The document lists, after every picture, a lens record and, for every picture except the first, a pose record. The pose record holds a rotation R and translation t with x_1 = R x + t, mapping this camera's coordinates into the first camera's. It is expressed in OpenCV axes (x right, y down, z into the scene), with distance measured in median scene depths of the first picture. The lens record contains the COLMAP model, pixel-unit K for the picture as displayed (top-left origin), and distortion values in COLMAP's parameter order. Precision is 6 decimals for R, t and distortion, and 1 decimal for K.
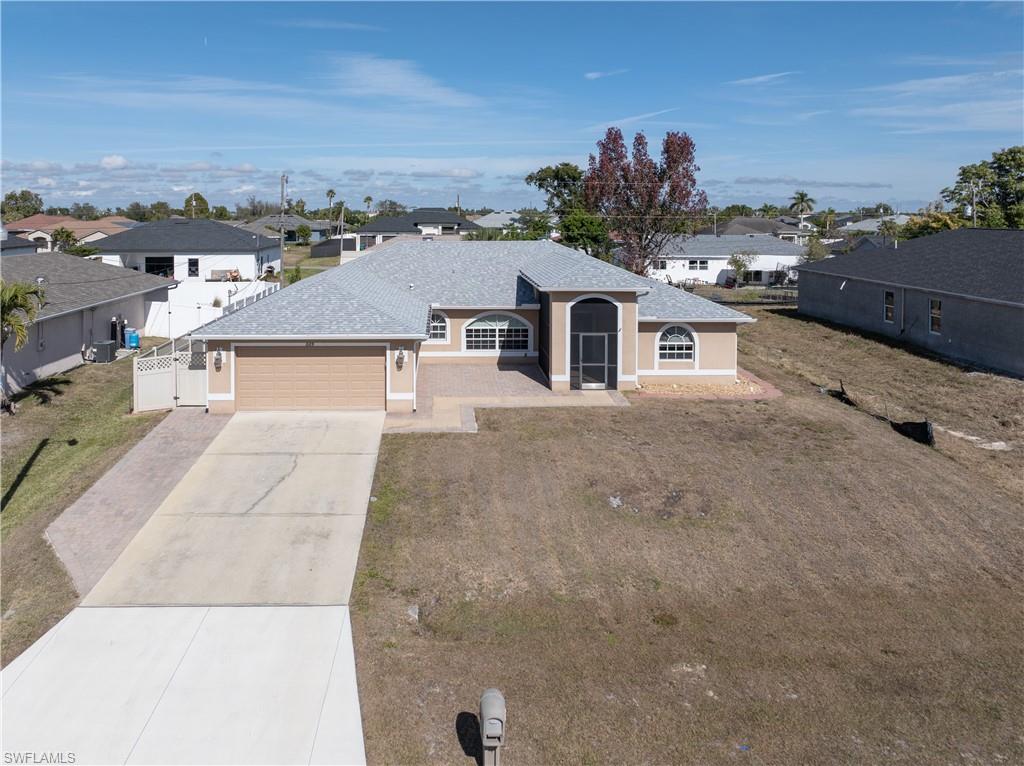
lens RADIAL K [[756.4, 0, 448.4], [0, 756.4, 248.5], [0, 0, 1]] dist [-0.025760, 0.000055]
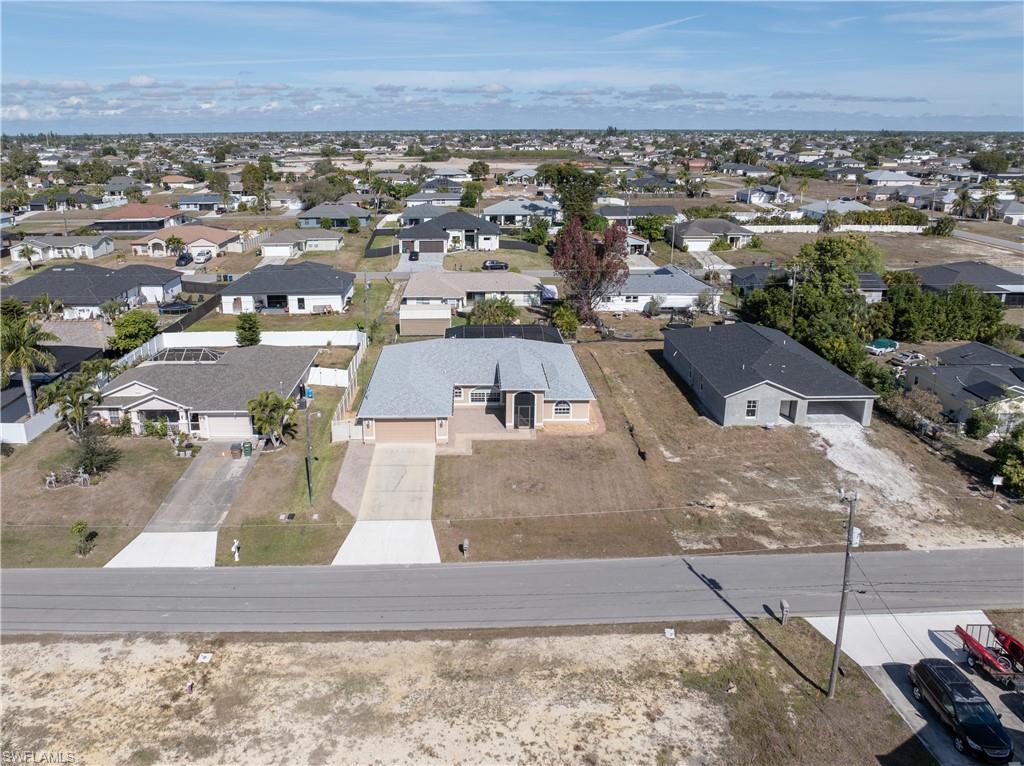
lens RADIAL K [[734.0, 0, 466.5], [0, 734.0, 336.2], [0, 0, 1]] dist [-0.018411, -0.004565]
pose [[0.999903, -0.003027, -0.013574, 0.046310], [0.006028, 0.973900, 0.226896, -0.607601], [0.012533, -0.226956, 0.973824, -1.145069]]
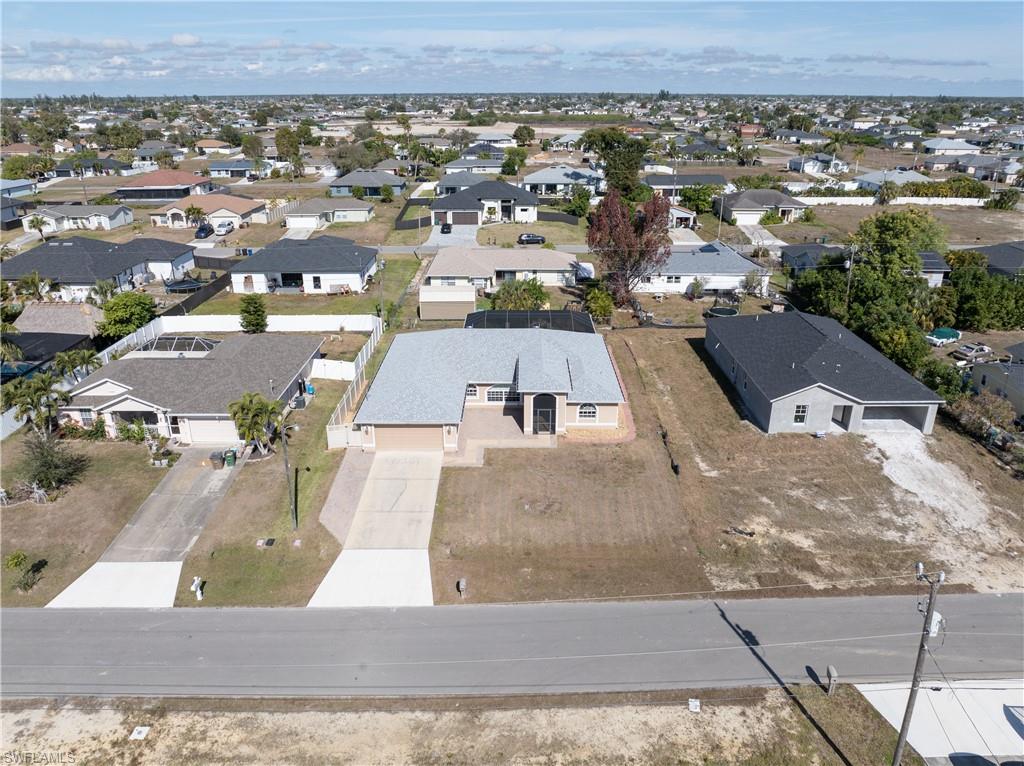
lens RADIAL K [[717.9, 0, 512.0], [0, 717.9, 383.0], [0, 0, 1]] dist [-0.028463, 0.010583]
pose [[0.999820, 0.005087, -0.018251, 0.139564], [0.001288, 0.942802, 0.333352, -0.607052], [0.018903, -0.333315, 0.942626, -0.821014]]
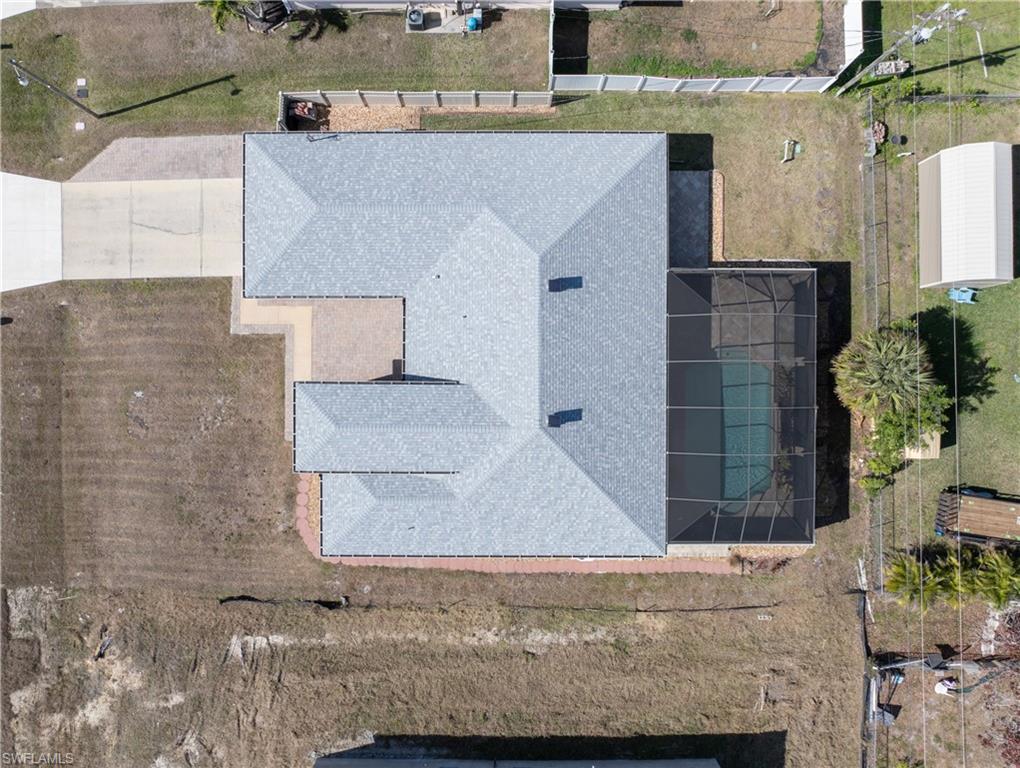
lens RADIAL K [[741.0, 0, 510.0], [0, 741.0, 384.0], [0, 0, 1]] dist [-0.029303, 0.000797]
pose [[-0.015254, 0.999868, 0.005563, 0.108701], [-0.055103, -0.006395, 0.998460, -1.175575], [0.998364, 0.014924, 0.055193, 1.265835]]
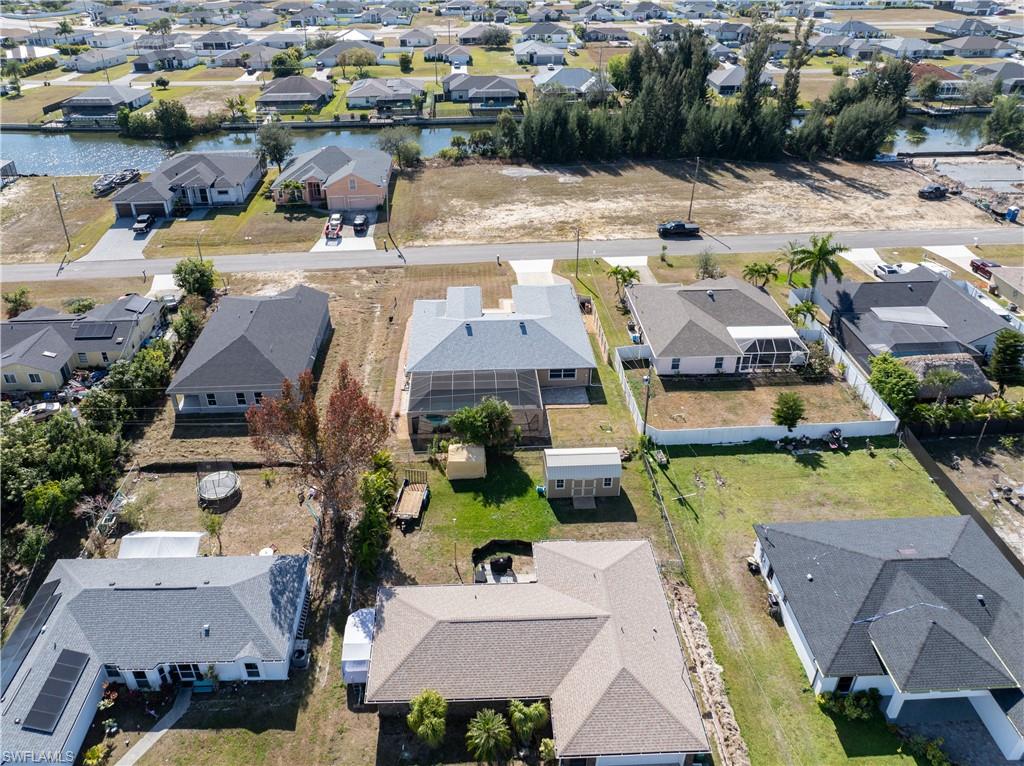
lens RADIAL K [[726.0, 0, 512.0], [0, 726.0, 383.0], [0, 0, 1]] dist [-0.044748, -0.001462]
pose [[-0.998883, 0.022362, -0.041633, 0.121967], [-0.006649, 0.805695, 0.592293, -1.522884], [0.046789, 0.591908, -0.804646, 3.858916]]
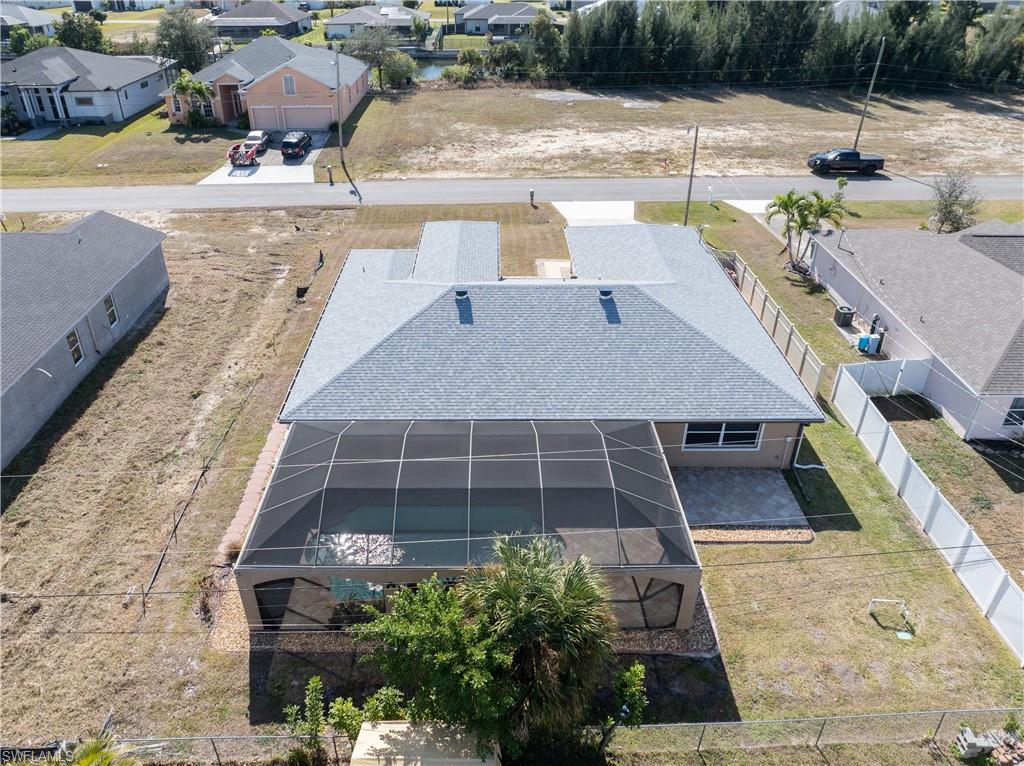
lens RADIAL K [[729.3, 0, 496.6], [0, 729.3, 382.7], [0, 0, 1]] dist [-0.038867, 0.001086]
pose [[-0.999997, -0.002474, 0.000351, 0.119506], [-0.001831, 0.820992, 0.570936, -0.513849], [-0.001701, 0.570934, -0.820994, 2.362200]]
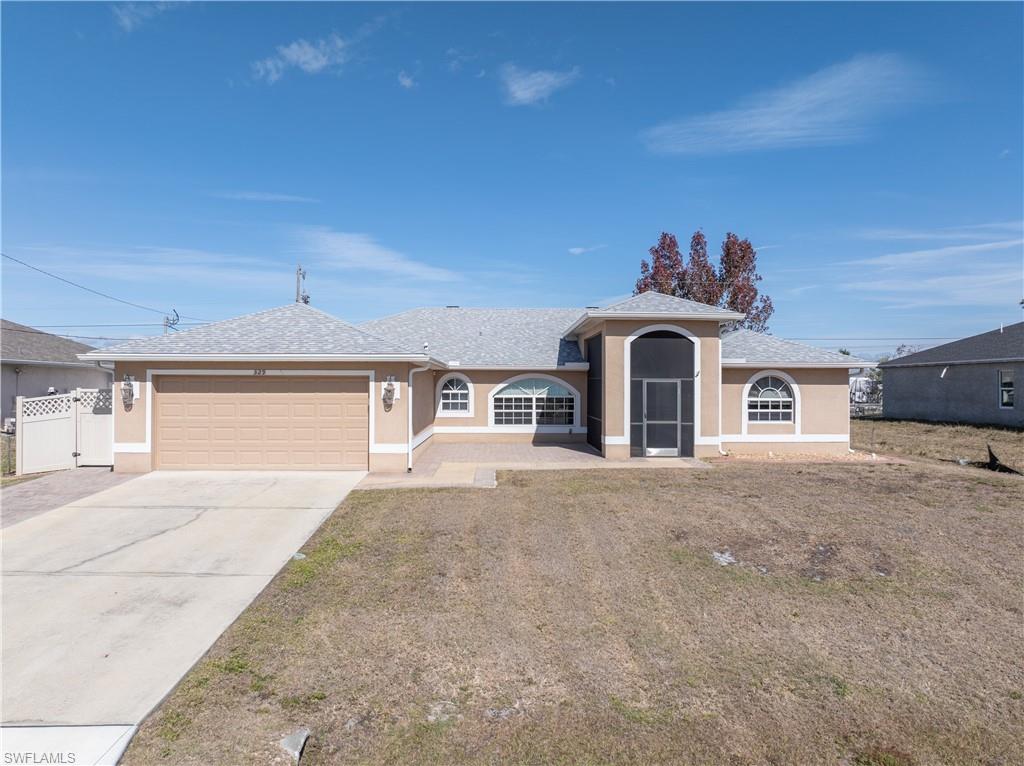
lens RADIAL K [[726.0, 0, 512.0], [0, 726.0, 383.0], [0, 0, 1]] dist [-0.044748, -0.001462]
pose [[0.999864, 0.003843, 0.016054, 0.034833], [-0.003007, 0.998653, -0.051791, 0.152673], [-0.016232, 0.051735, 0.998529, 0.297053]]
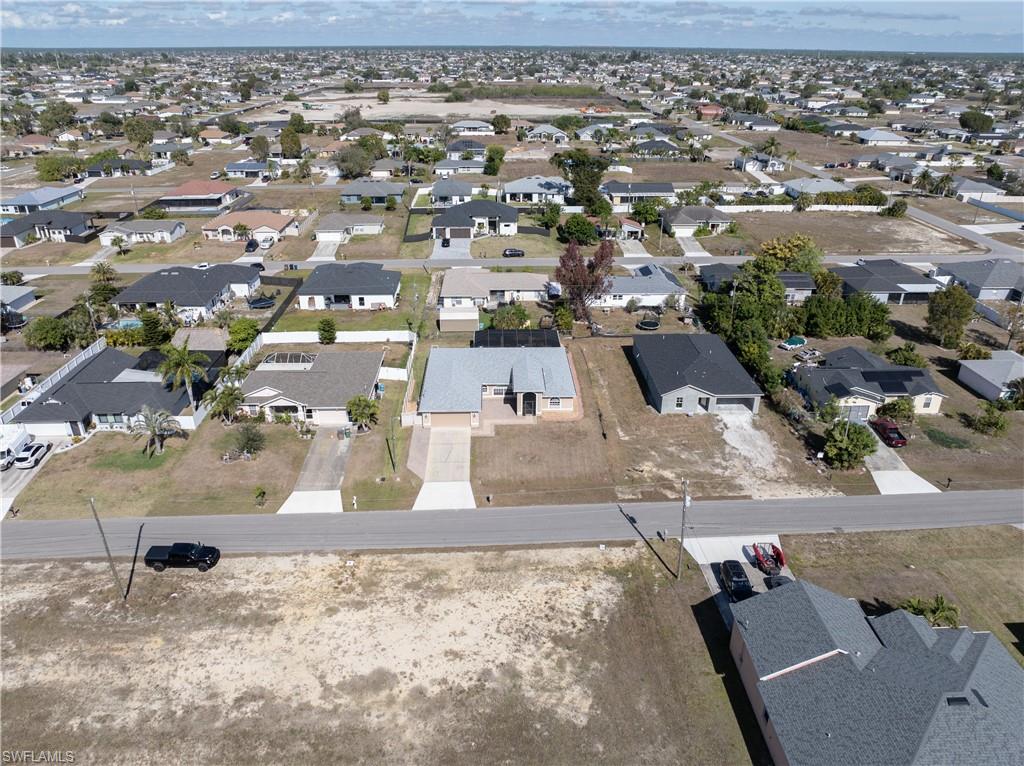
lens RADIAL K [[710.0, 0, 512.0], [0, 710.0, 383.0], [0, 0, 1]] dist [0.000128, -0.005392]
pose [[0.999840, -0.004239, 0.017383, 0.056495], [-0.002867, 0.921015, 0.389516, -1.239547], [-0.017661, -0.389503, 0.920856, -1.978522]]
